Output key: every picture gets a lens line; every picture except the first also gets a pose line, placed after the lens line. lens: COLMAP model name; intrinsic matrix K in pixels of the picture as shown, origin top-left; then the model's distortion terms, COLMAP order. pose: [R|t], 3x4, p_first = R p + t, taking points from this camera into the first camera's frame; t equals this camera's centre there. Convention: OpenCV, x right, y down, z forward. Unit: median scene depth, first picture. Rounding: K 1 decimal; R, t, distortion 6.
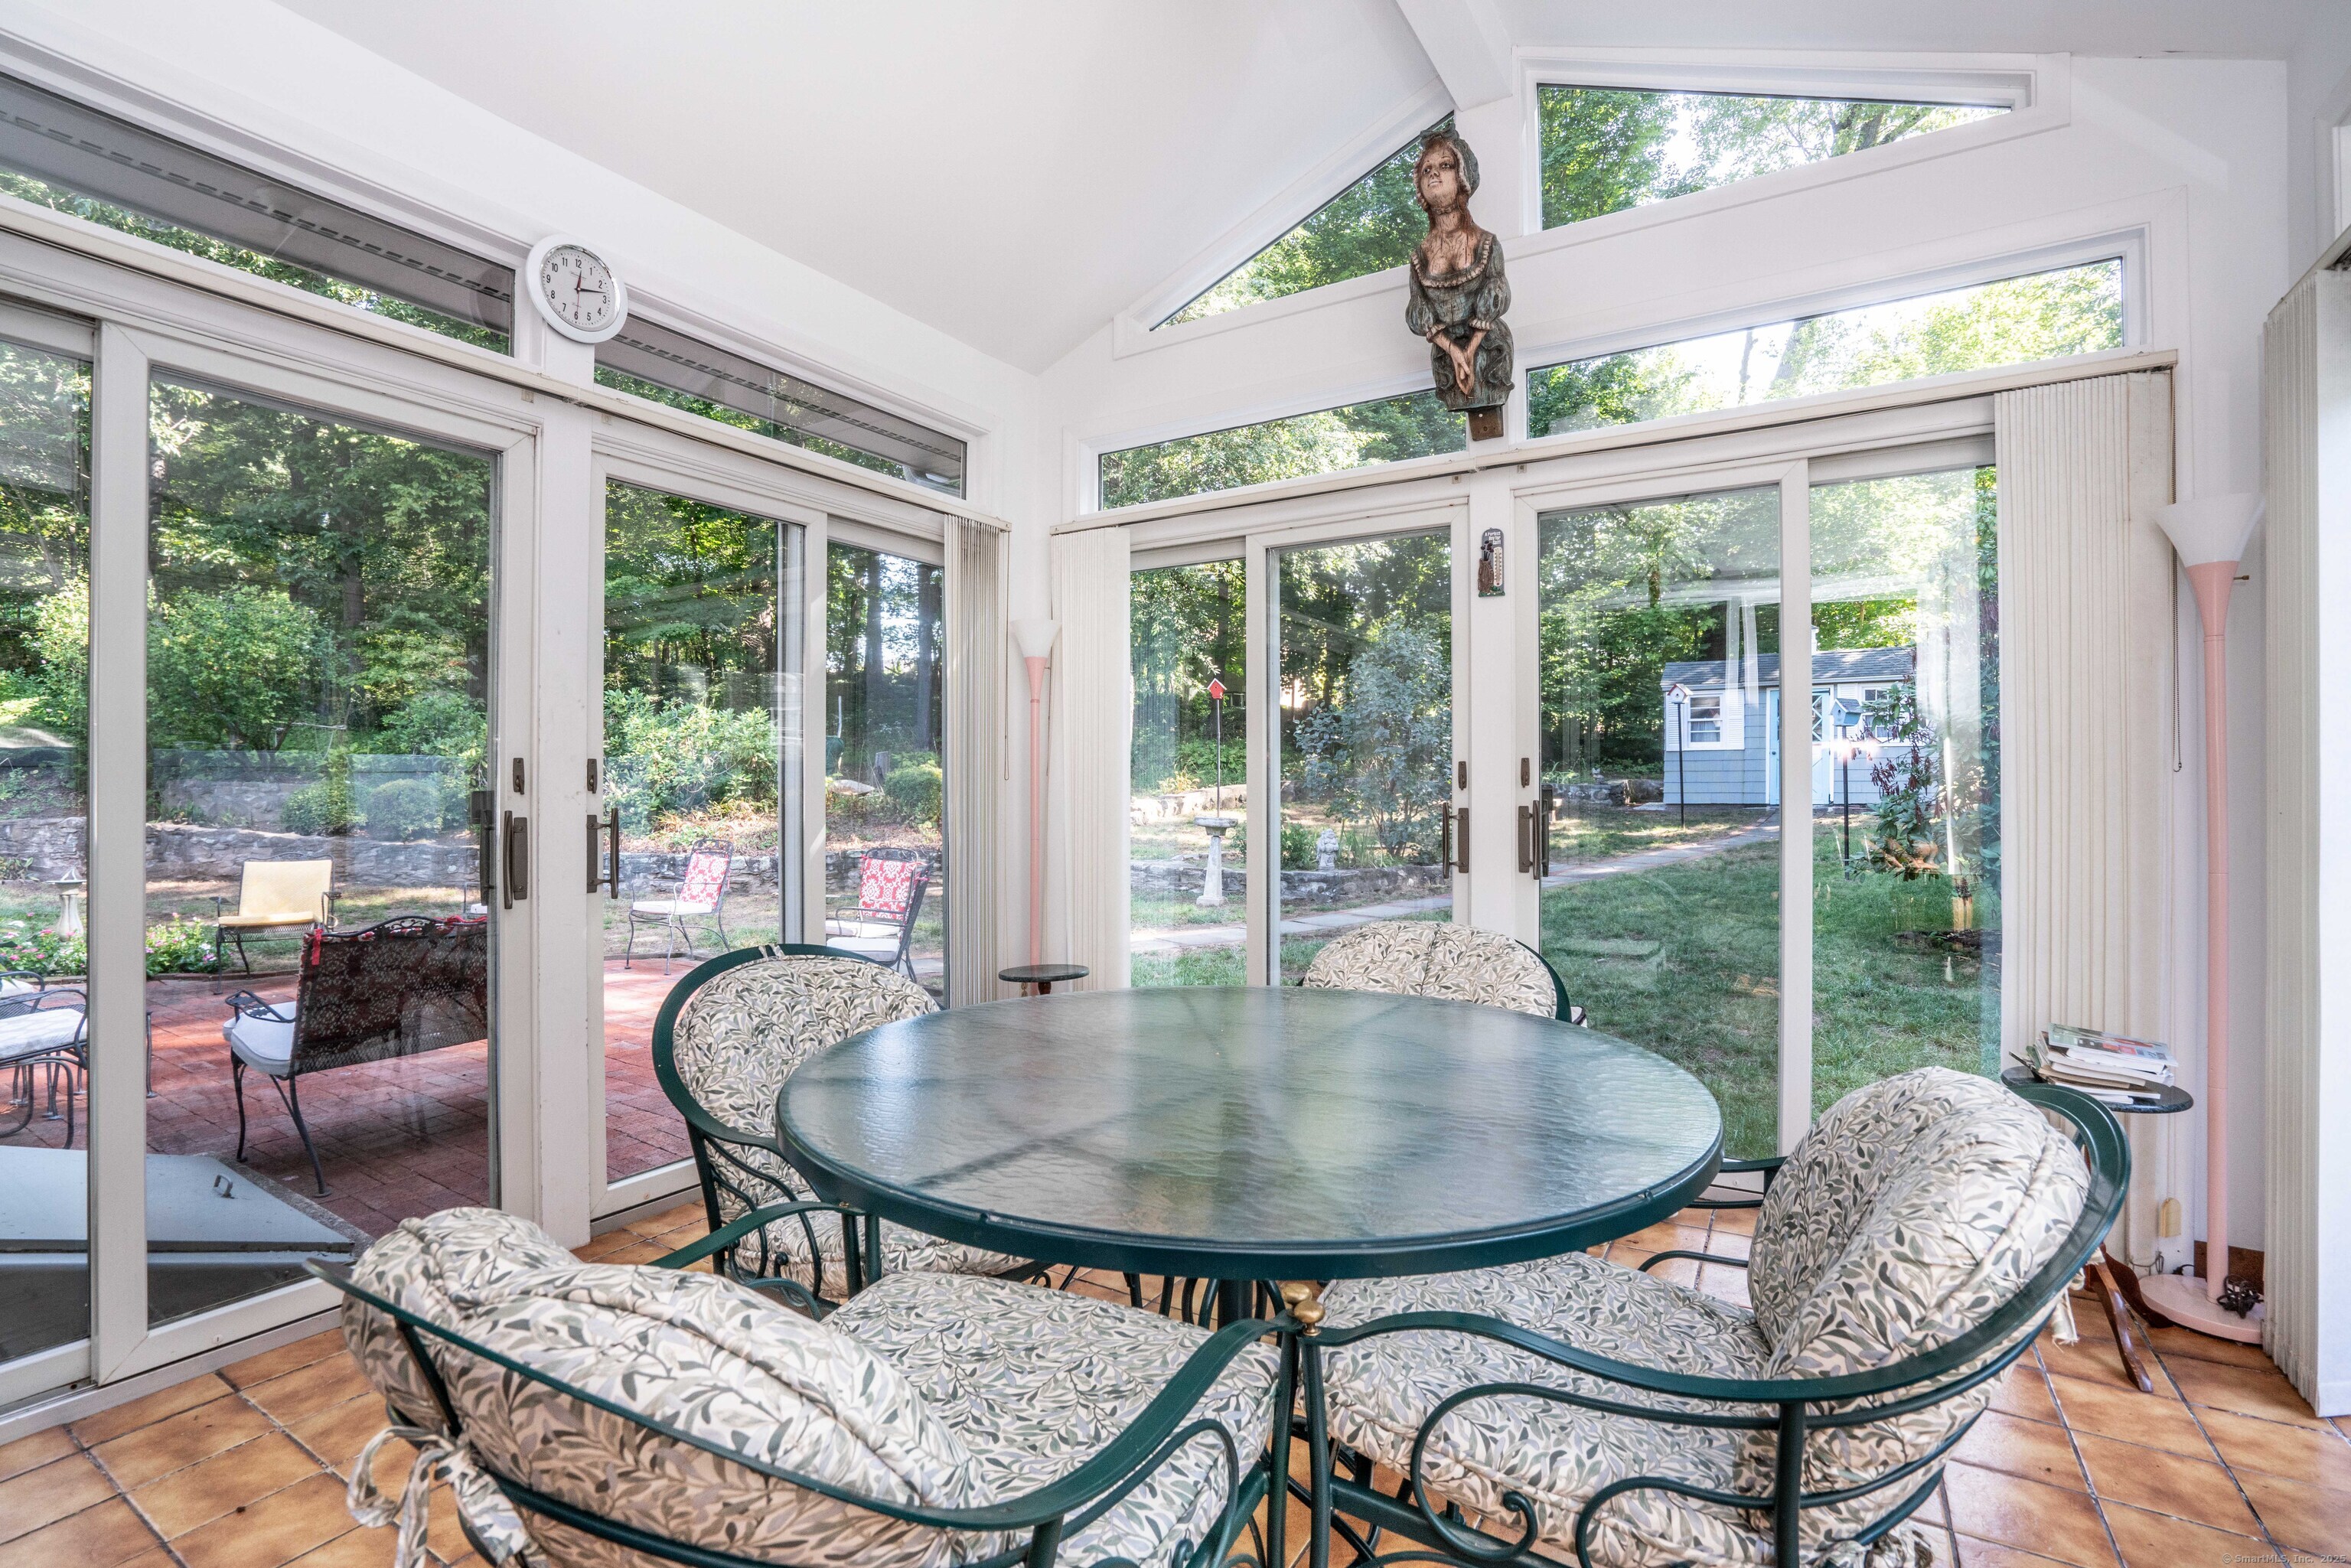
lens RADIAL K [[1086.0, 0, 1176.2], [0, 1086.0, 790.4], [0, 0, 1]] dist [-0.001918, 0.000192]
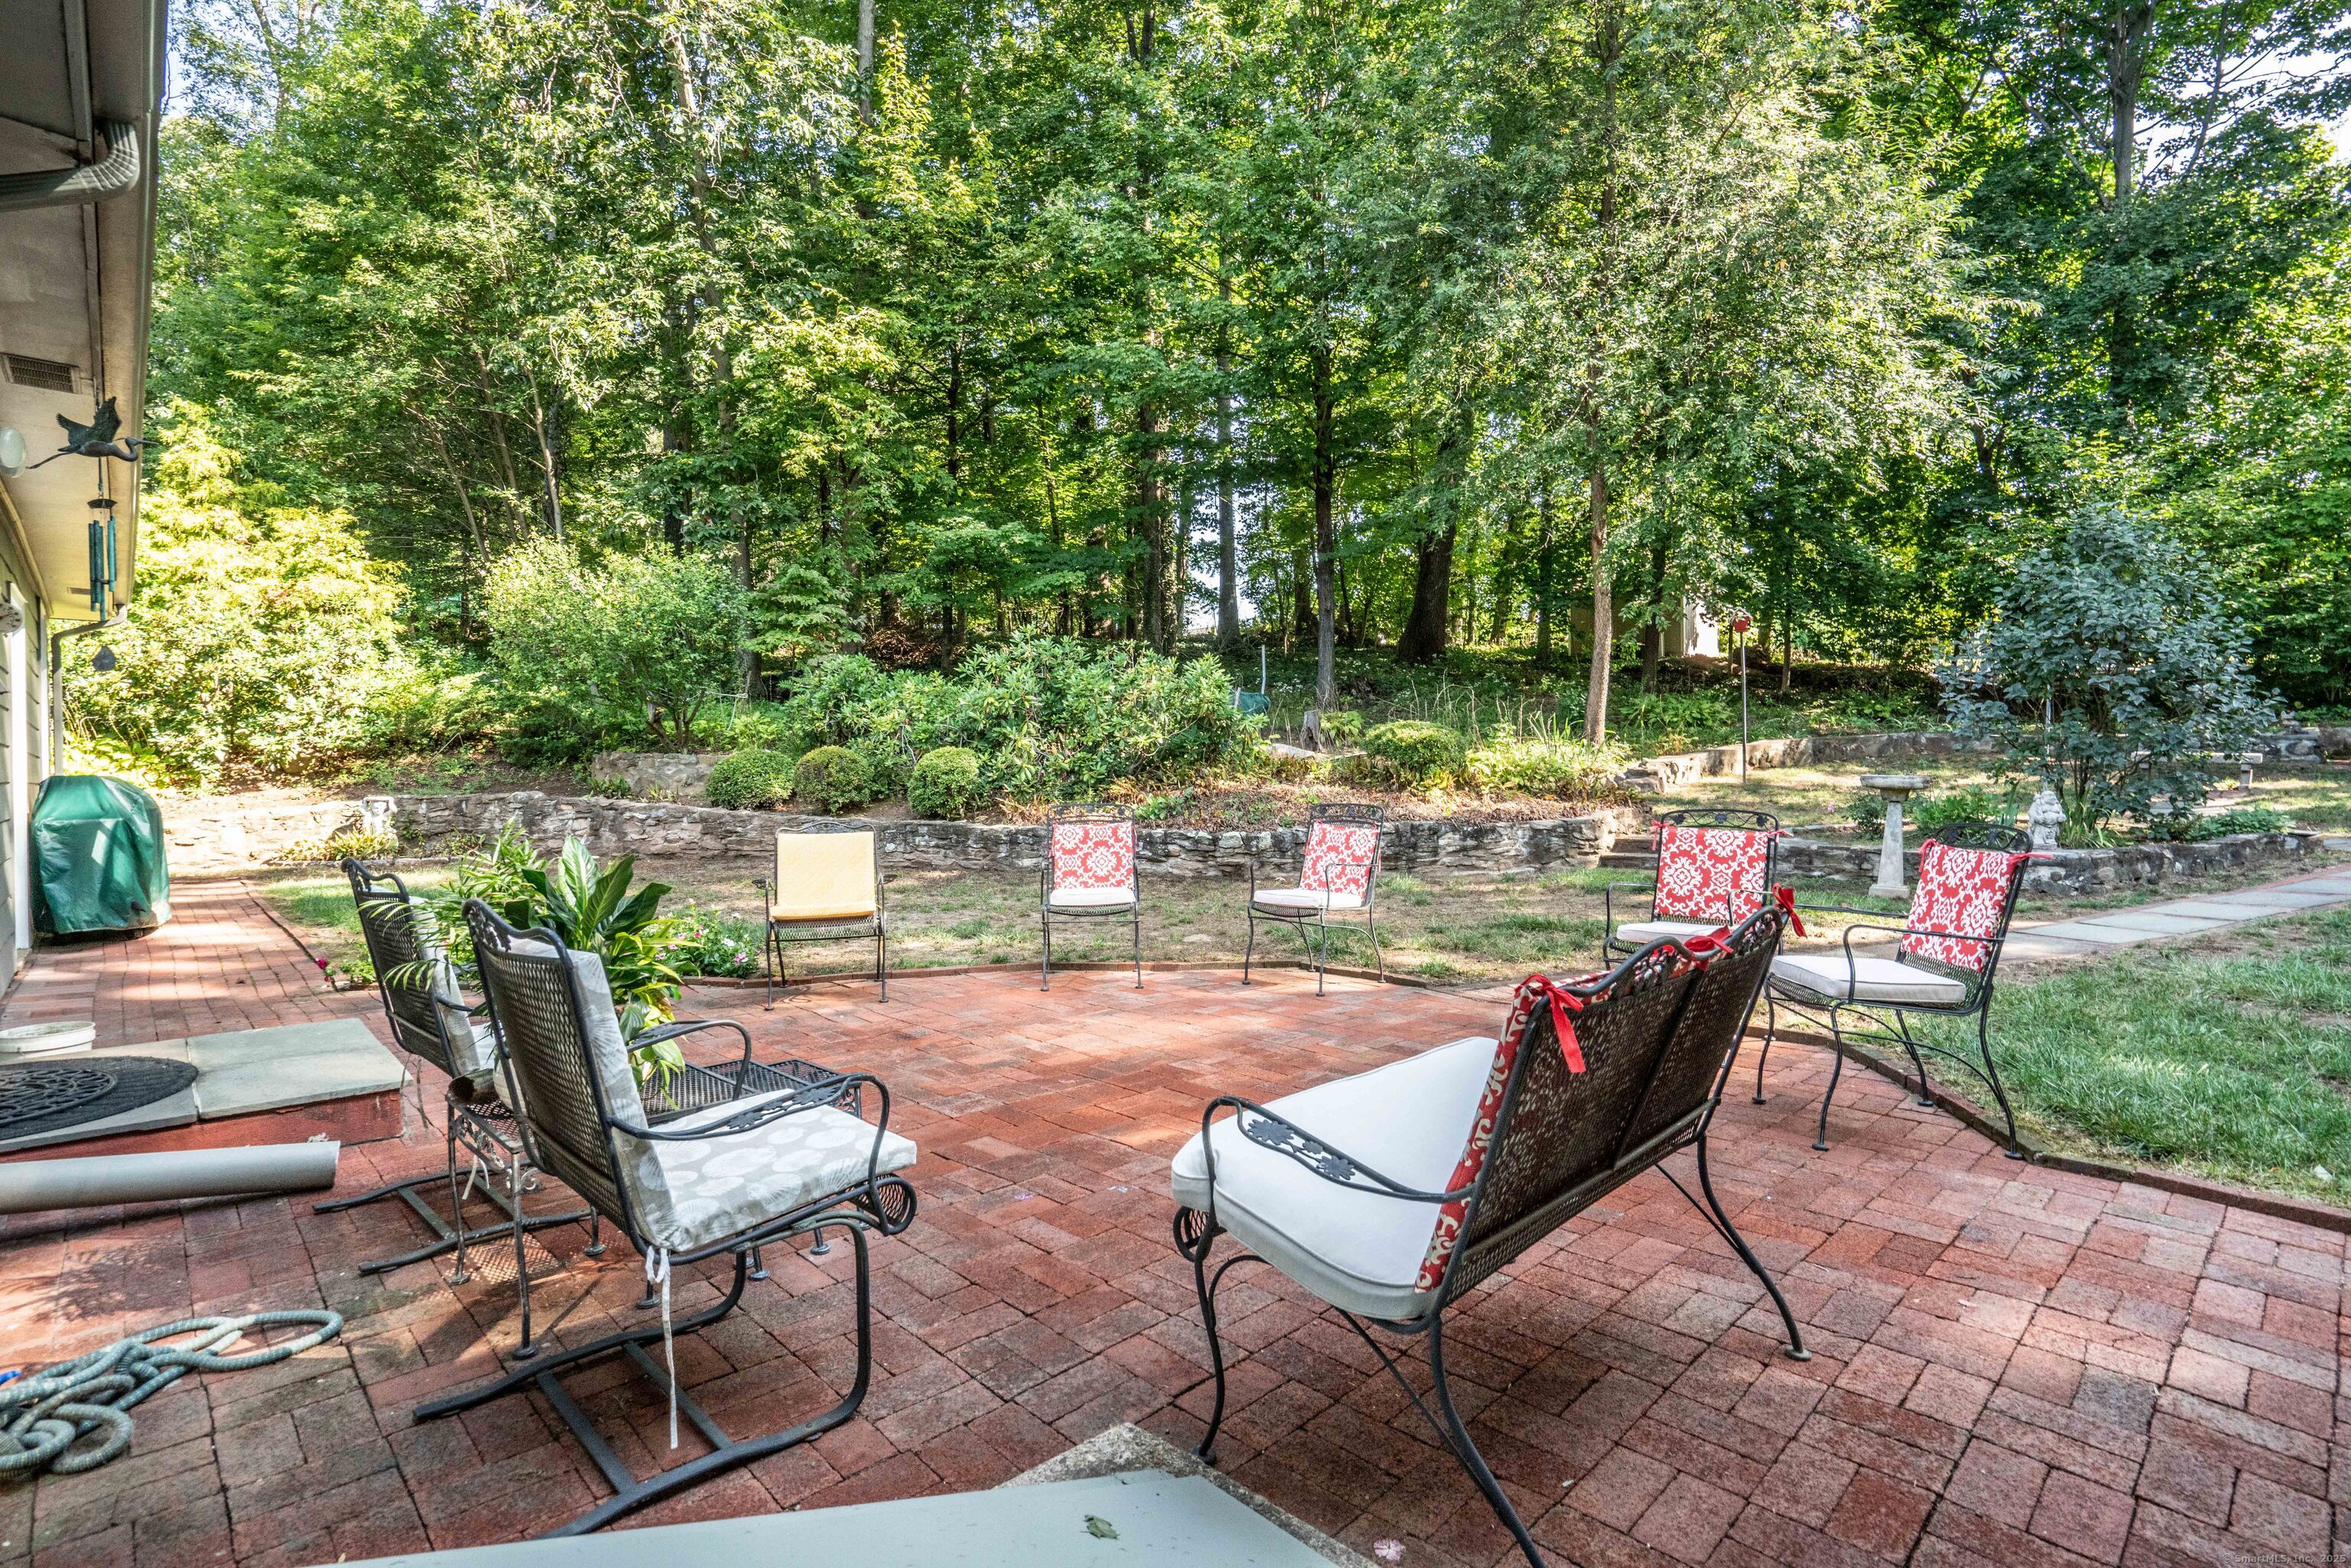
lens RADIAL K [[1120.8, 0, 1180.0], [0, 1120.8, 783.9], [0, 0, 1]] dist [-0.019193, -0.000022]
pose [[0.977163, -0.010551, -0.212230, -0.240866], [0.012921, 0.999869, 0.009779, 0.015460], [0.212099, -0.012298, 0.977171, 0.168860]]
